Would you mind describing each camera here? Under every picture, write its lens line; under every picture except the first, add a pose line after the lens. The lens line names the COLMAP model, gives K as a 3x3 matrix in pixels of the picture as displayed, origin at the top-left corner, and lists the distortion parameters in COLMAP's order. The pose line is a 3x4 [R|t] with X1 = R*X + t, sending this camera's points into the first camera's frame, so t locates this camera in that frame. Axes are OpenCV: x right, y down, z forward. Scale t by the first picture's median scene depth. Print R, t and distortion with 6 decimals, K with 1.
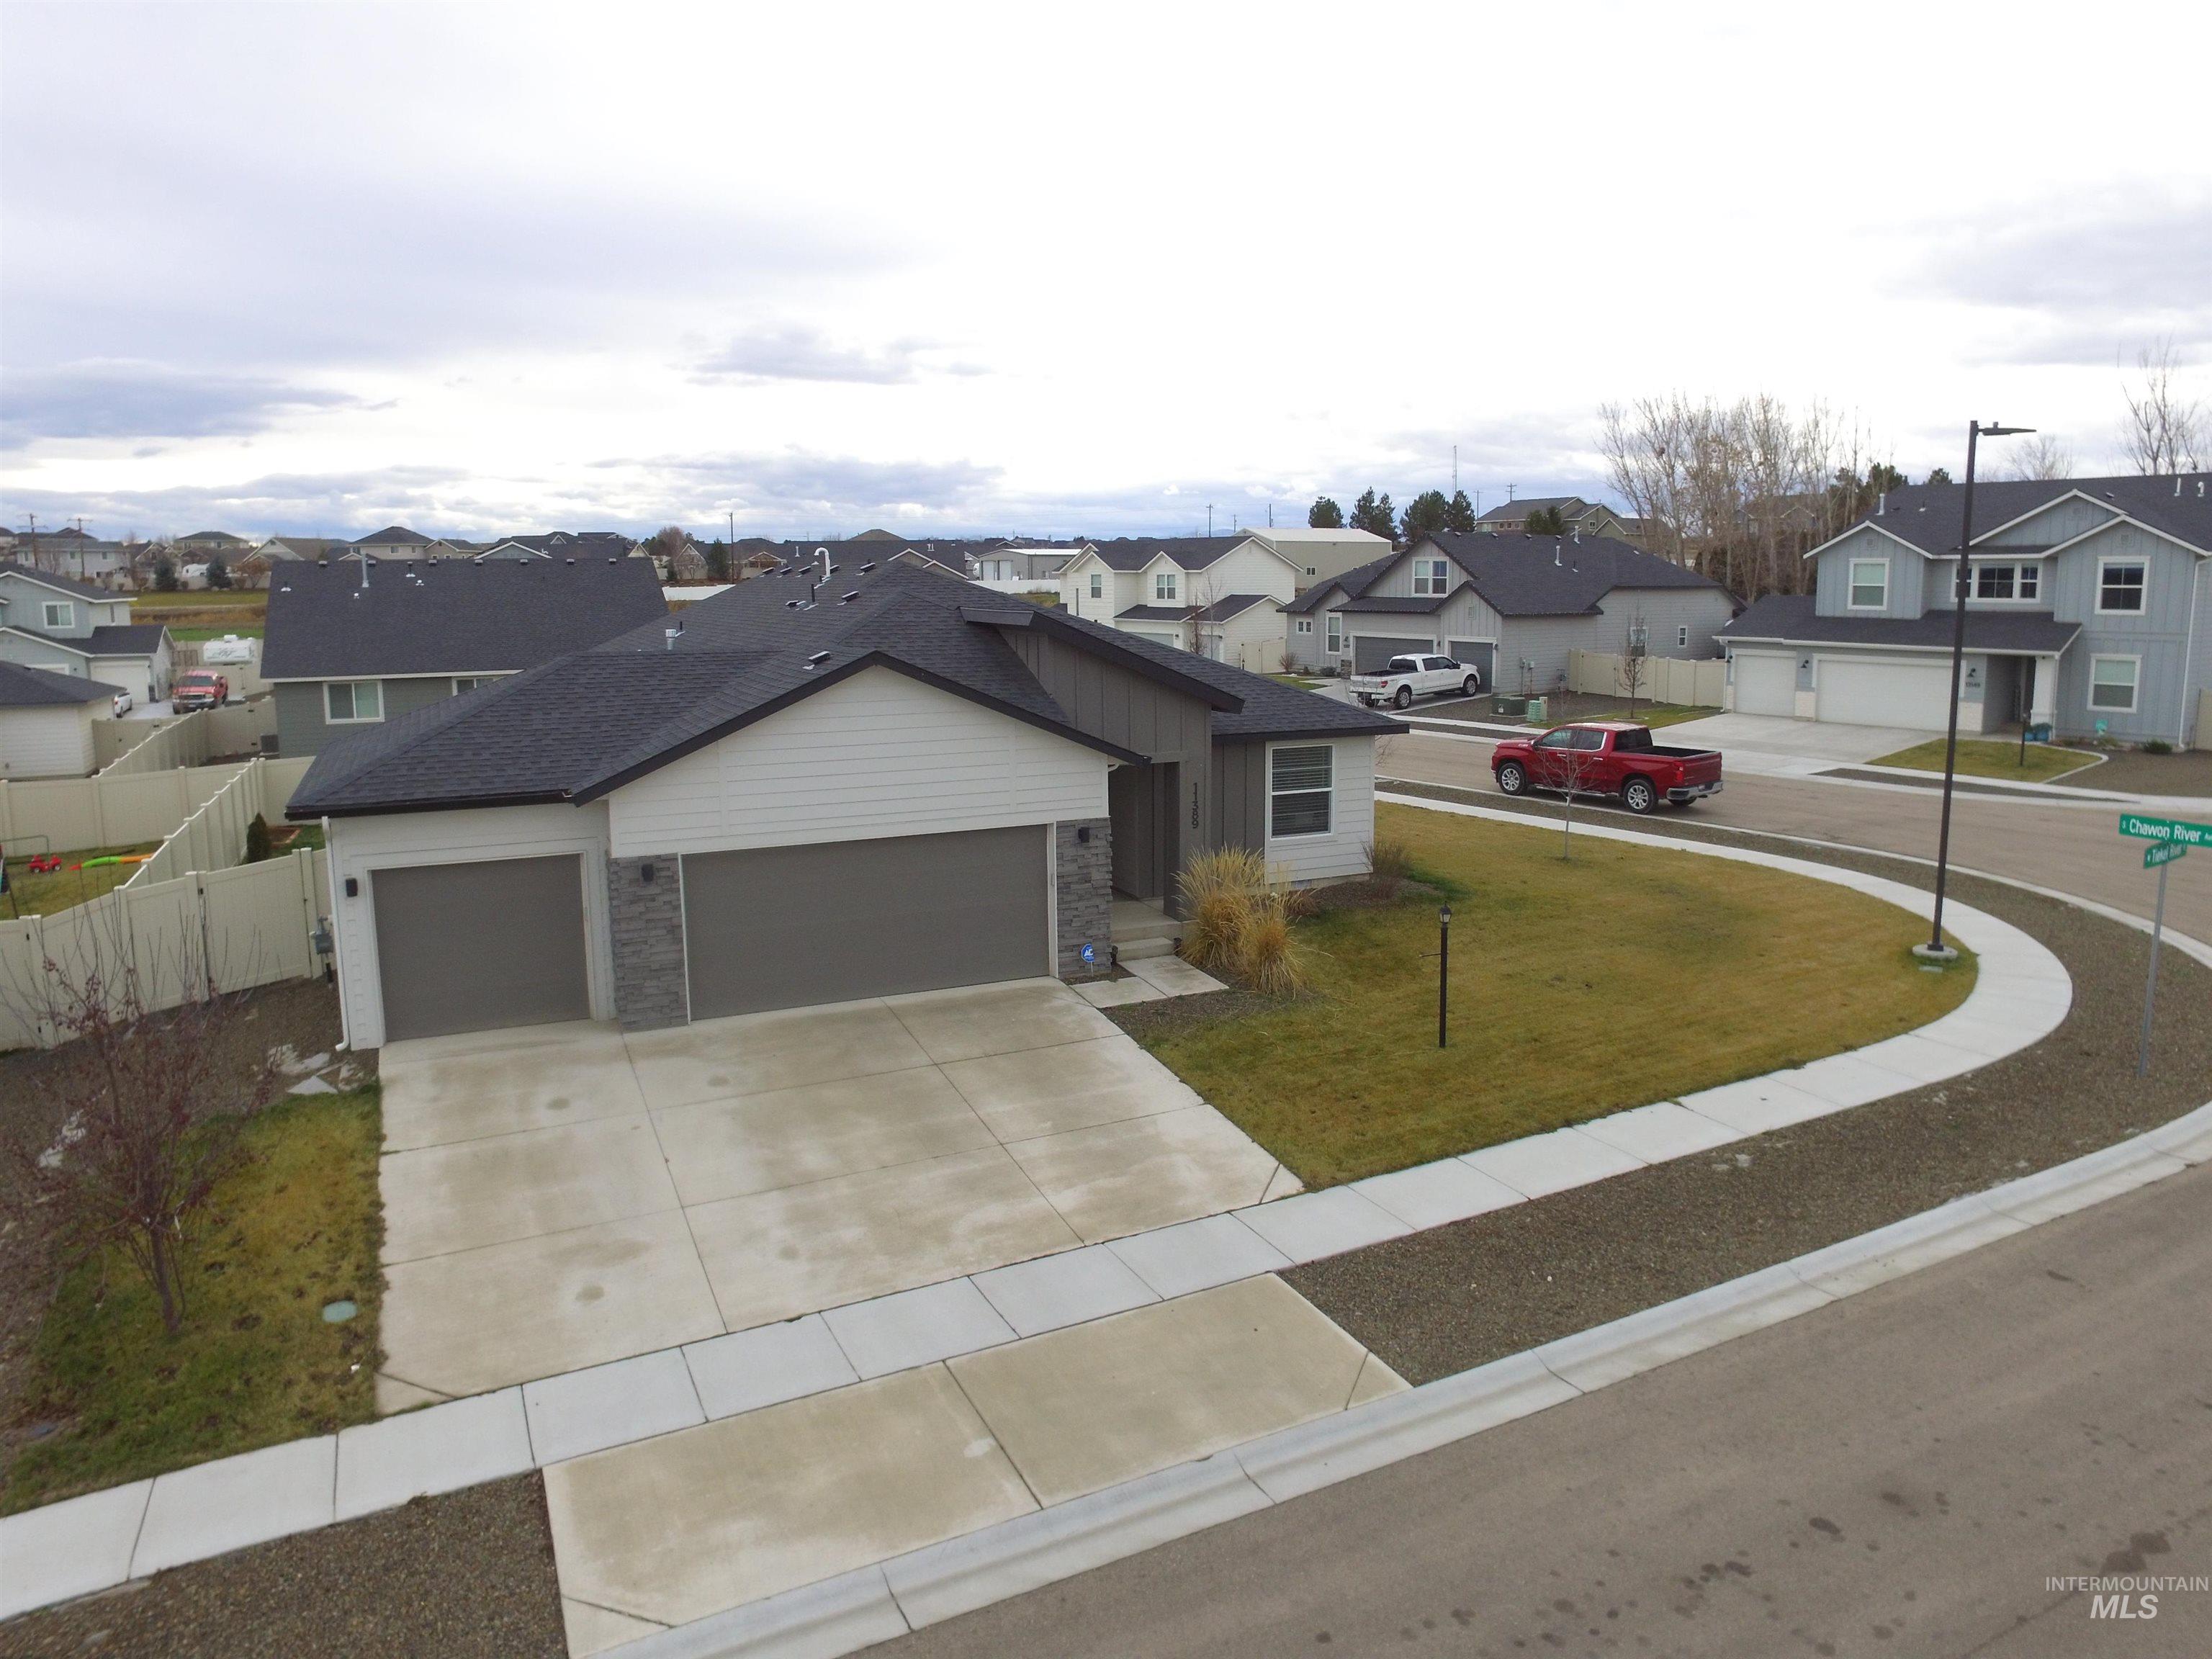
lens RADIAL K [[1501.2, 0, 1143.5], [0, 1501.2, 801.0], [0, 0, 1]] dist [-0.123362, 0.089903]
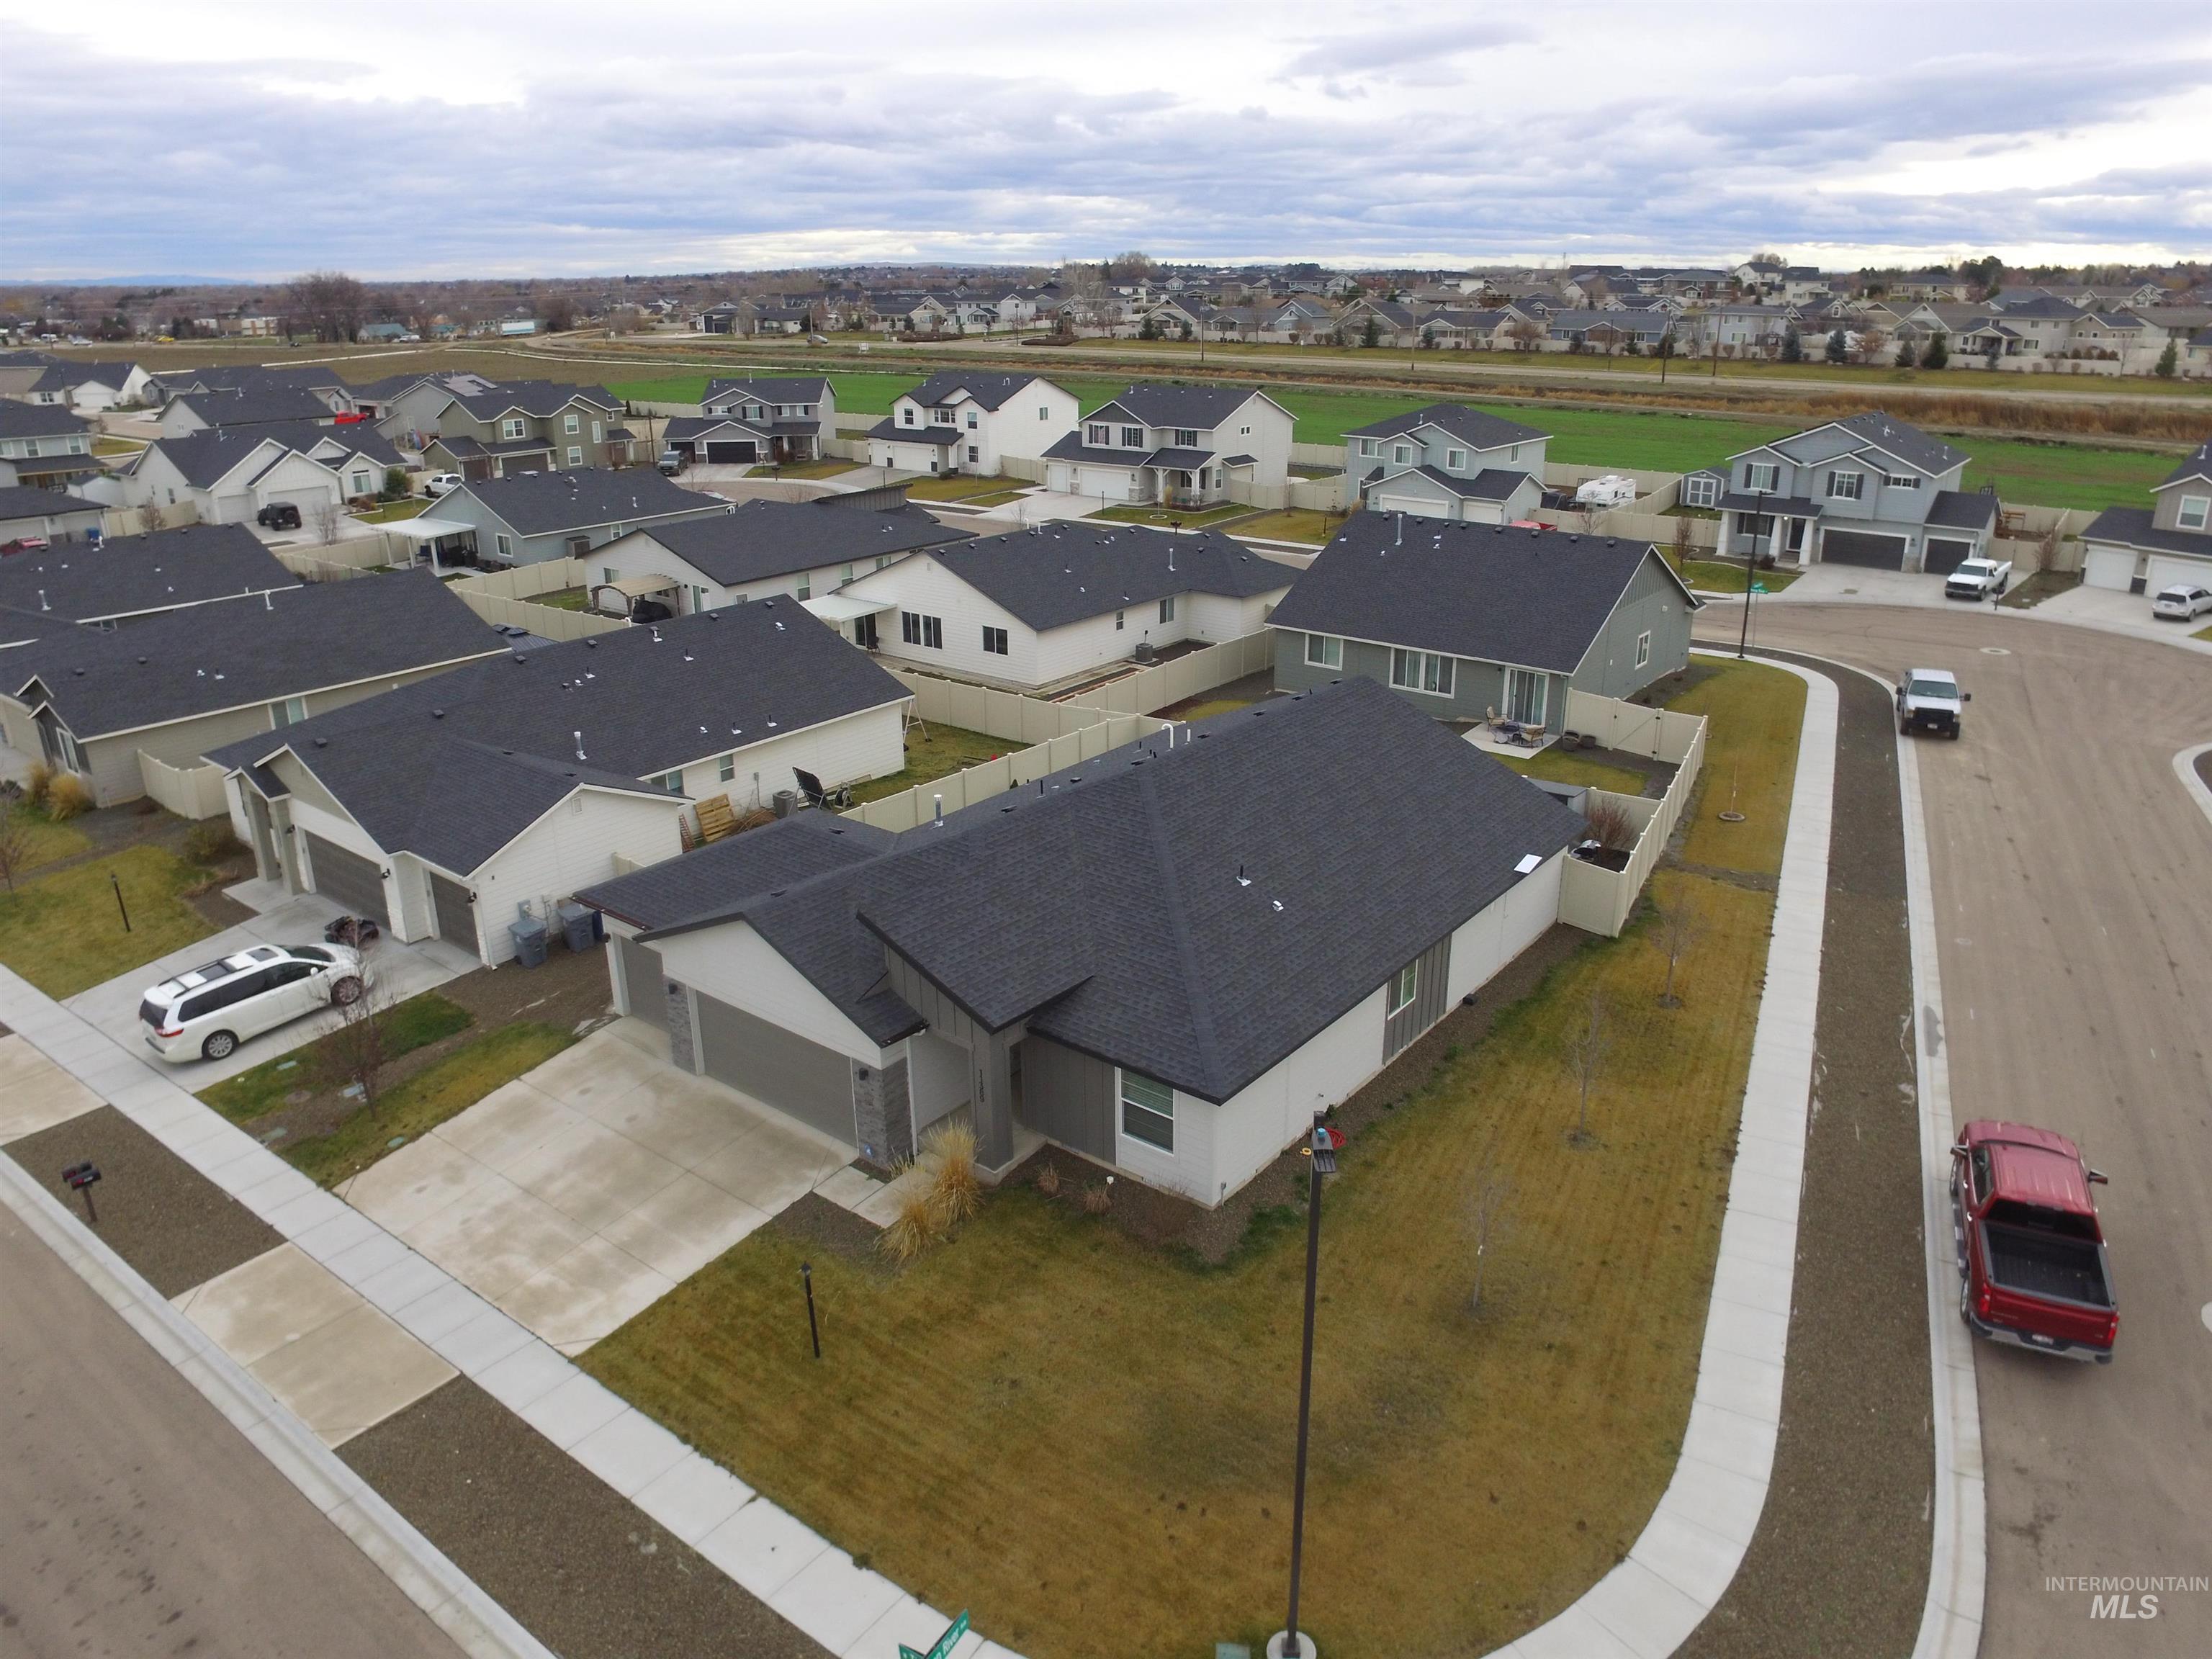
lens RADIAL K [[1501.2, 0, 1143.5], [0, 1501.2, 801.0], [0, 0, 1]] dist [-0.123362, 0.089903]
pose [[0.454651, 0.301158, -0.838210, 1.441458], [-0.134875, 0.953527, 0.269433, -0.777850], [0.880398, -0.009444, 0.474141, 0.742409]]
